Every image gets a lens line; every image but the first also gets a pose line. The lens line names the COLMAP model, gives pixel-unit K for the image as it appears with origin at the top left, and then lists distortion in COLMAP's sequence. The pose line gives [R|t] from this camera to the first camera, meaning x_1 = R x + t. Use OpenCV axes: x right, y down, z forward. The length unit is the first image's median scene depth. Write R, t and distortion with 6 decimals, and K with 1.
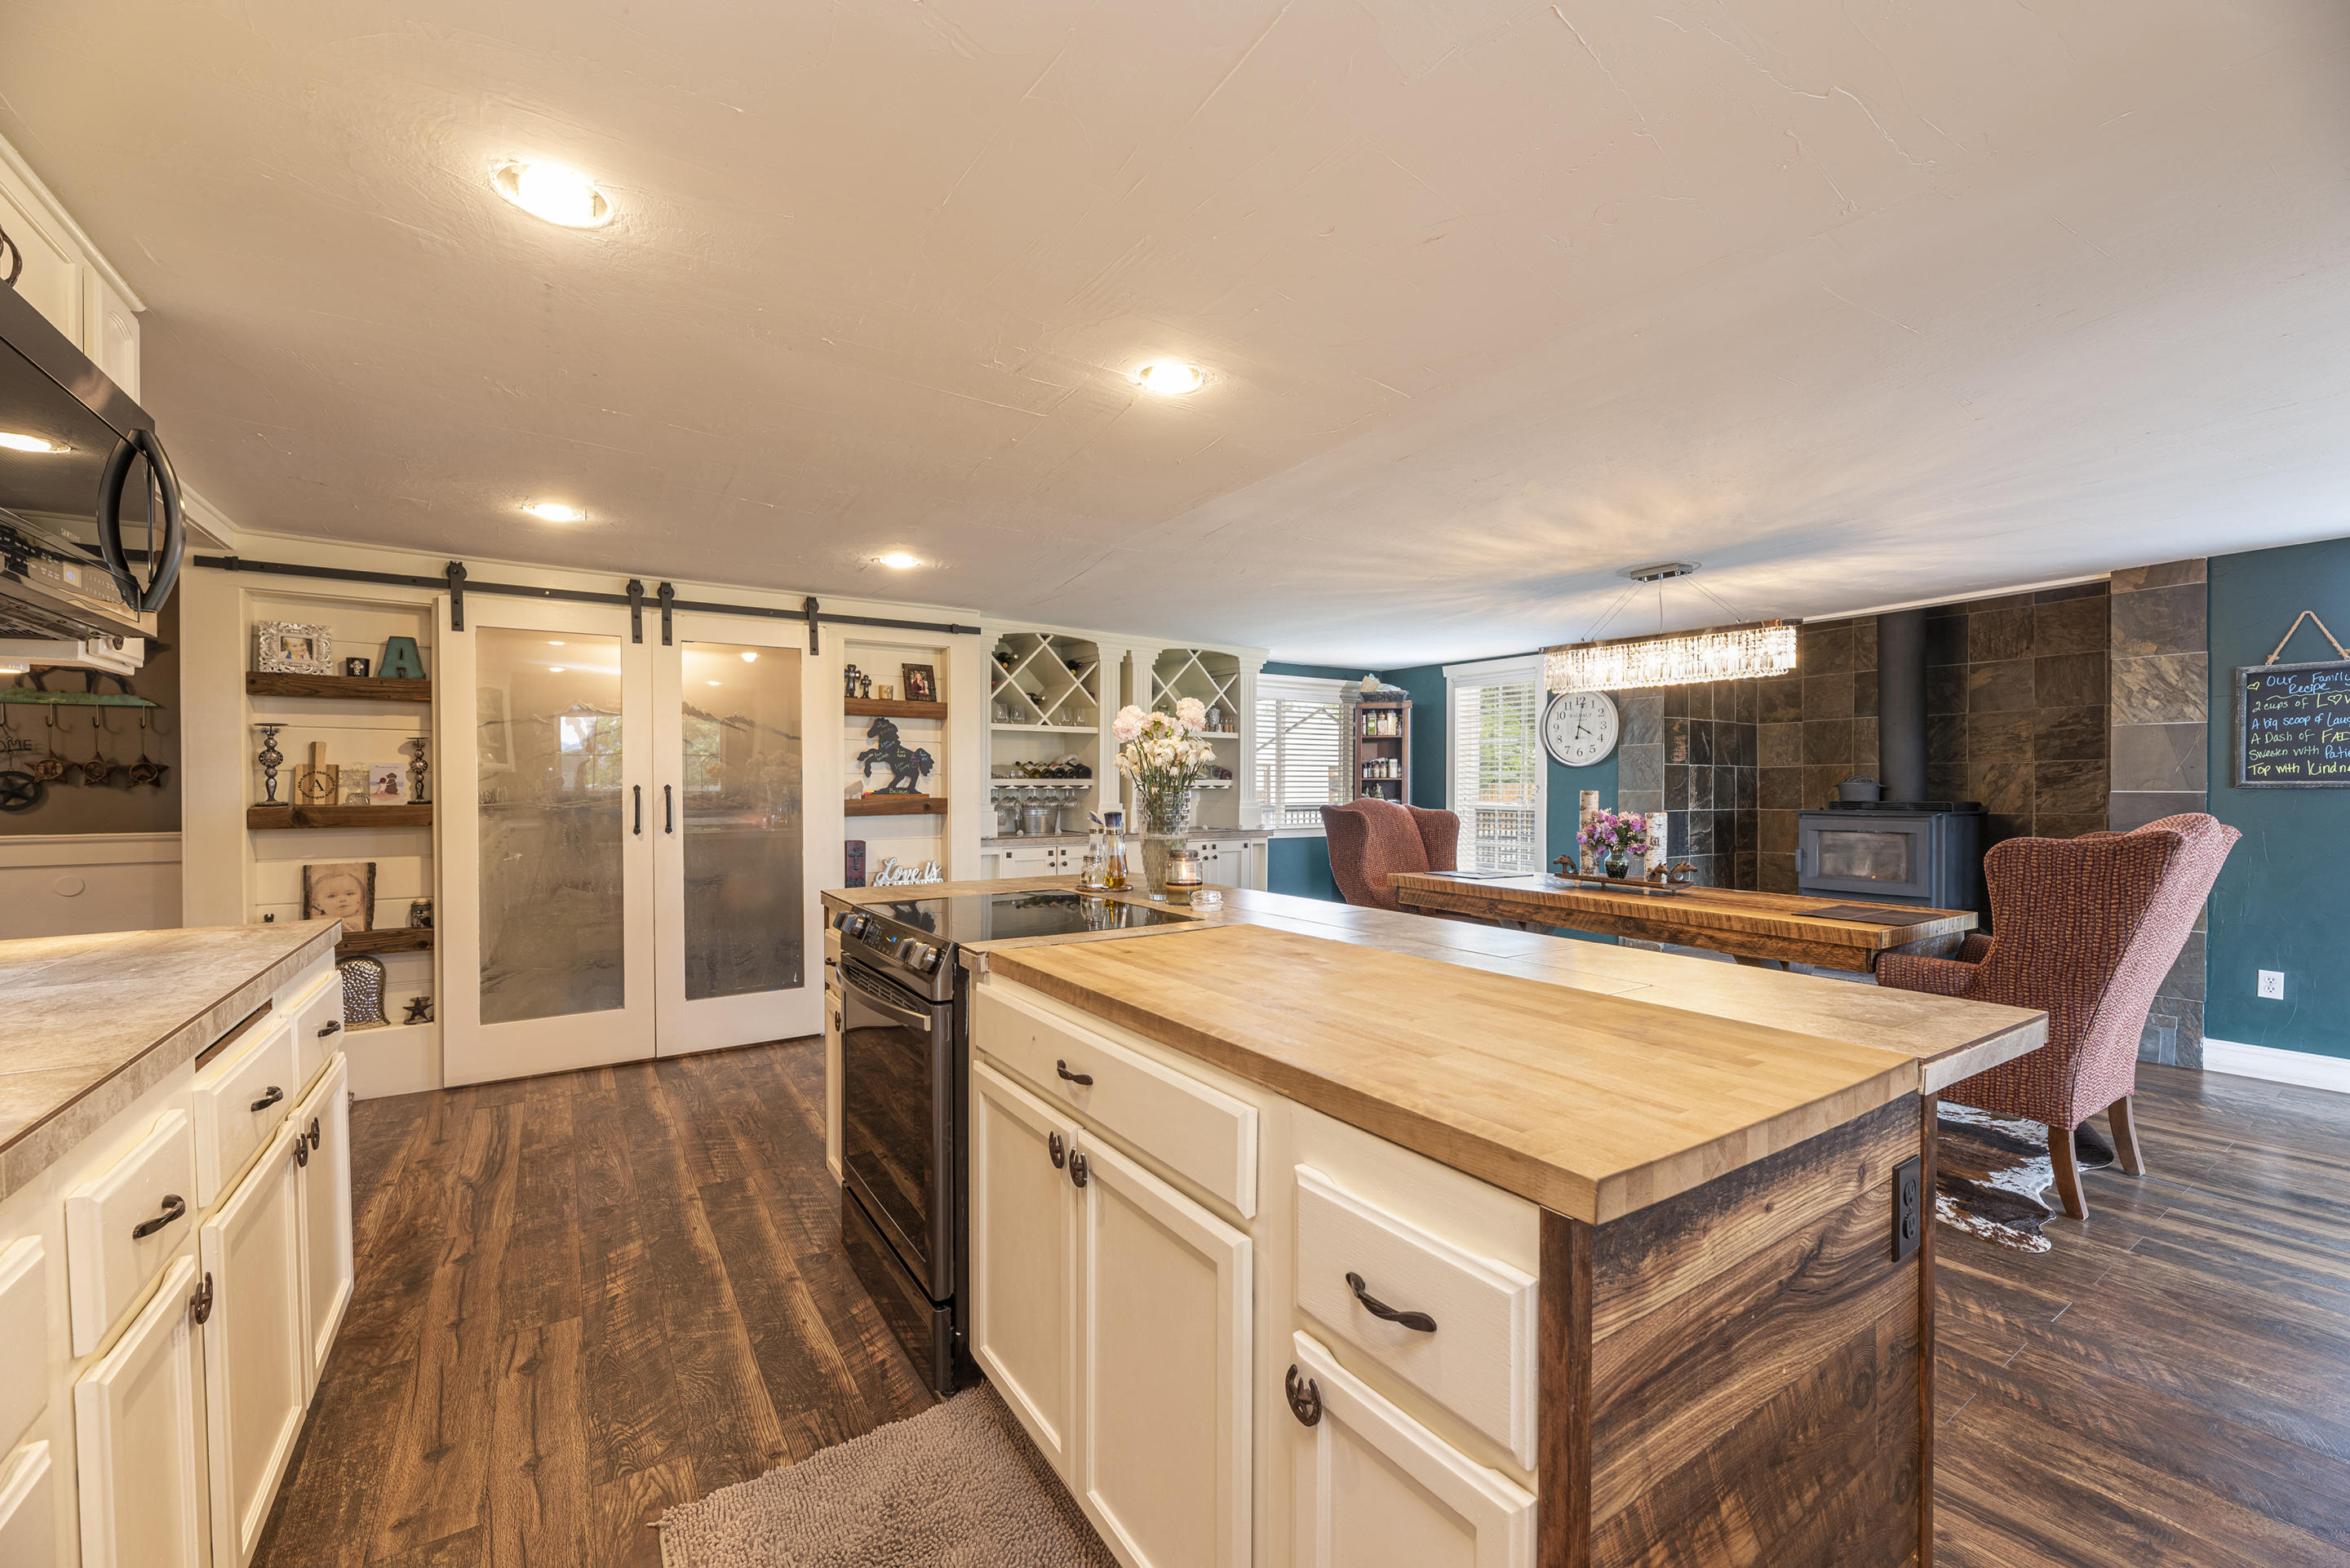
lens RADIAL K [[951.6, 0, 1159.1], [0, 951.6, 788.2], [0, 0, 1]] dist [0.009113, -0.000793]
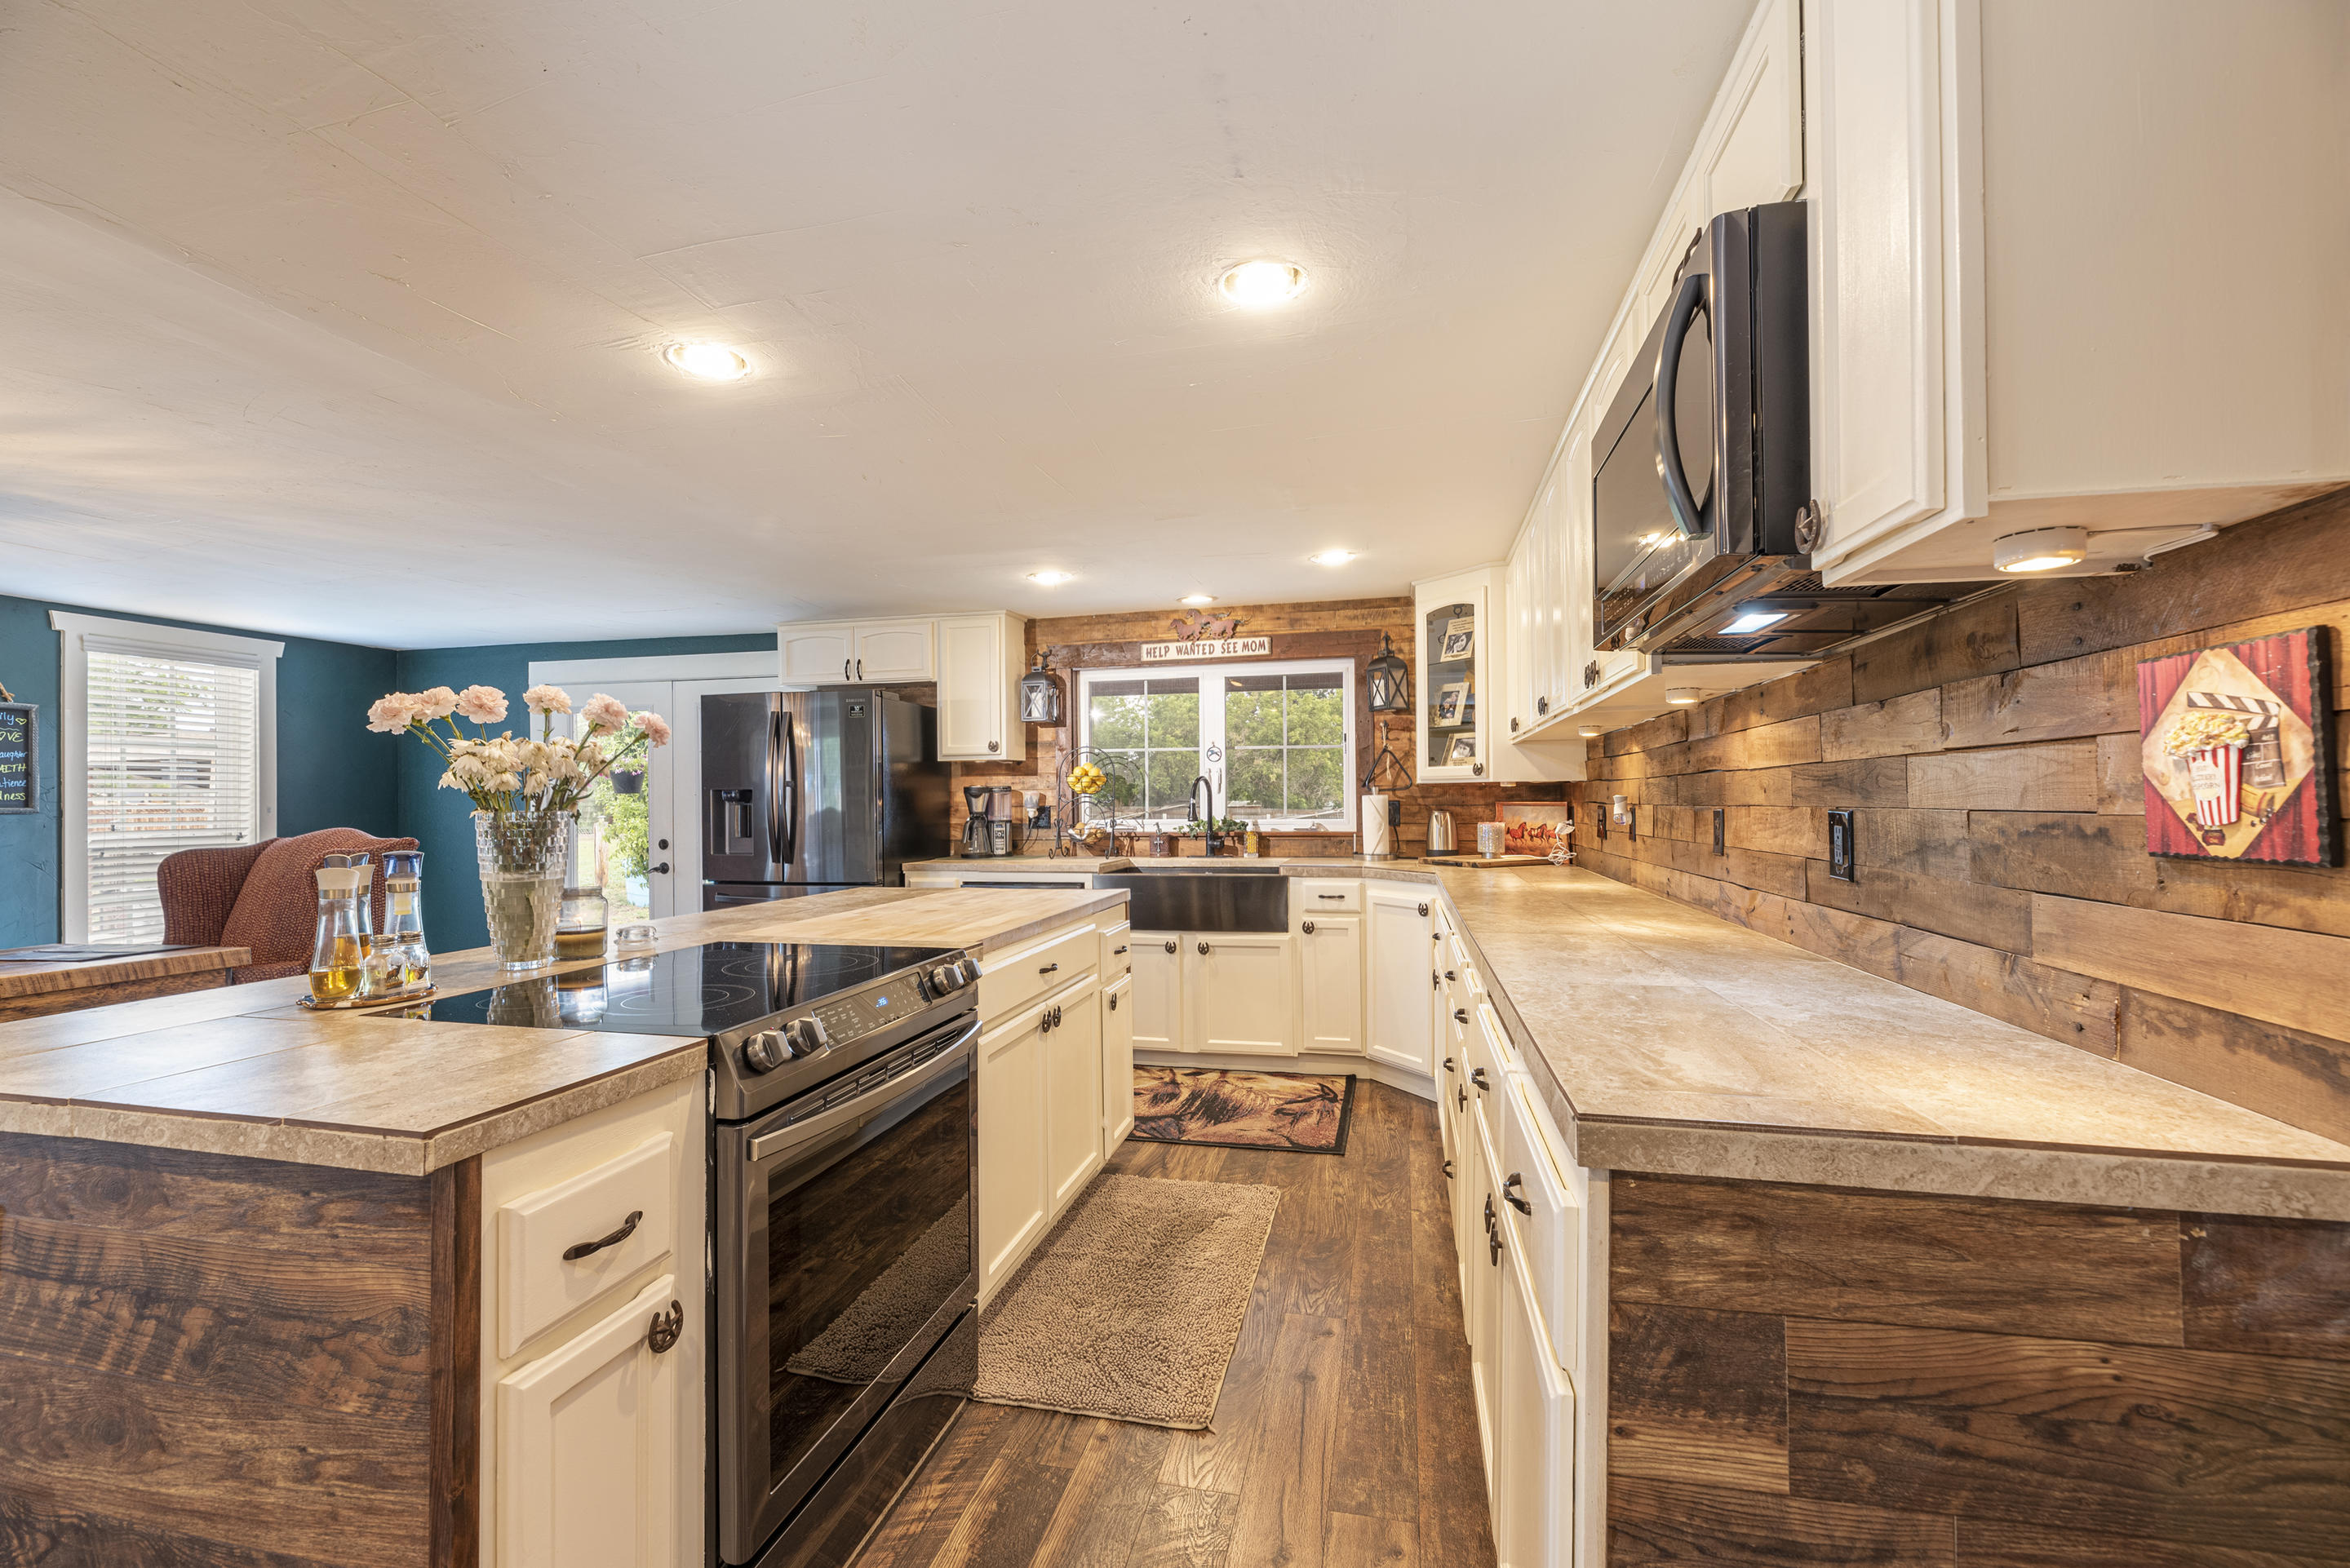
lens RADIAL K [[951.6, 0, 1159.1], [0, 951.6, 788.2], [0, 0, 1]] dist [0.009113, -0.000793]
pose [[-0.689482, 0.019033, 0.724052, -0.511895], [0.011272, 0.999816, -0.015548, -0.000499], [-0.724215, -0.002558, -0.689570, 0.705243]]
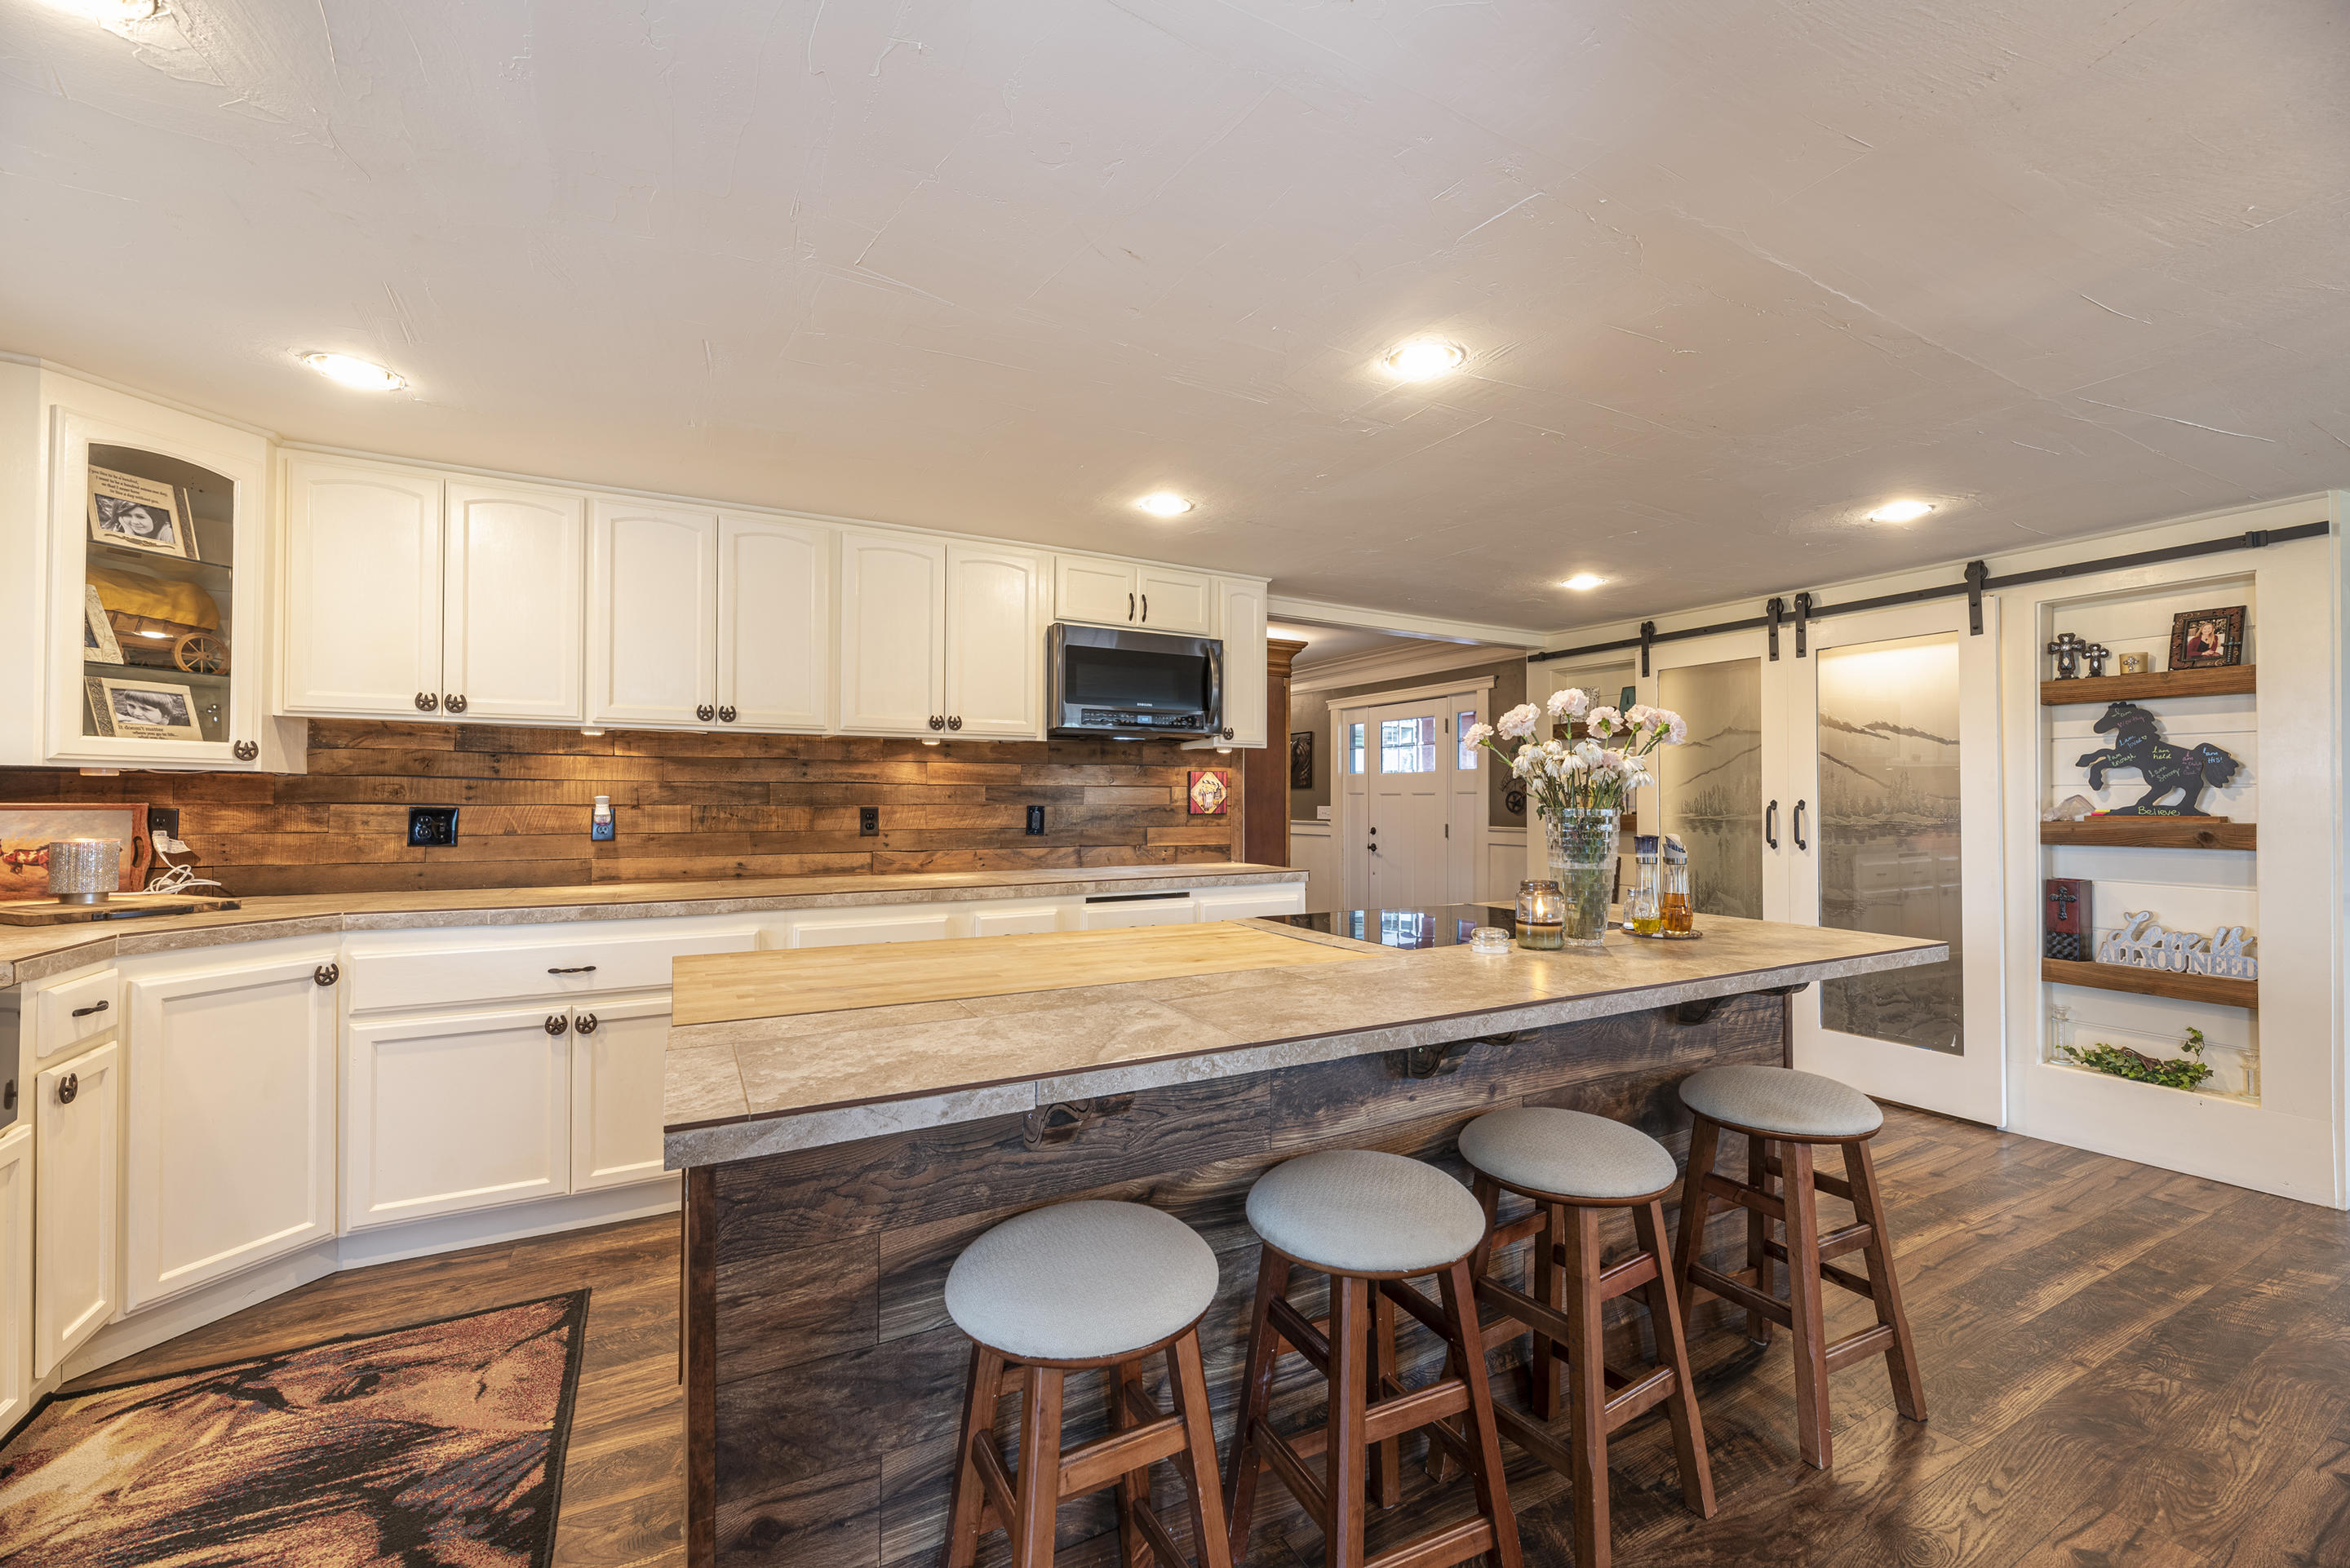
lens RADIAL K [[951.6, 0, 1159.1], [0, 951.6, 788.2], [0, 0, 1]] dist [0.009113, -0.000793]
pose [[-0.094223, -0.008618, -0.995514, 0.519779], [-0.004434, 0.999956, -0.008237, -0.004729], [0.995541, 0.003638, -0.094257, 0.438228]]
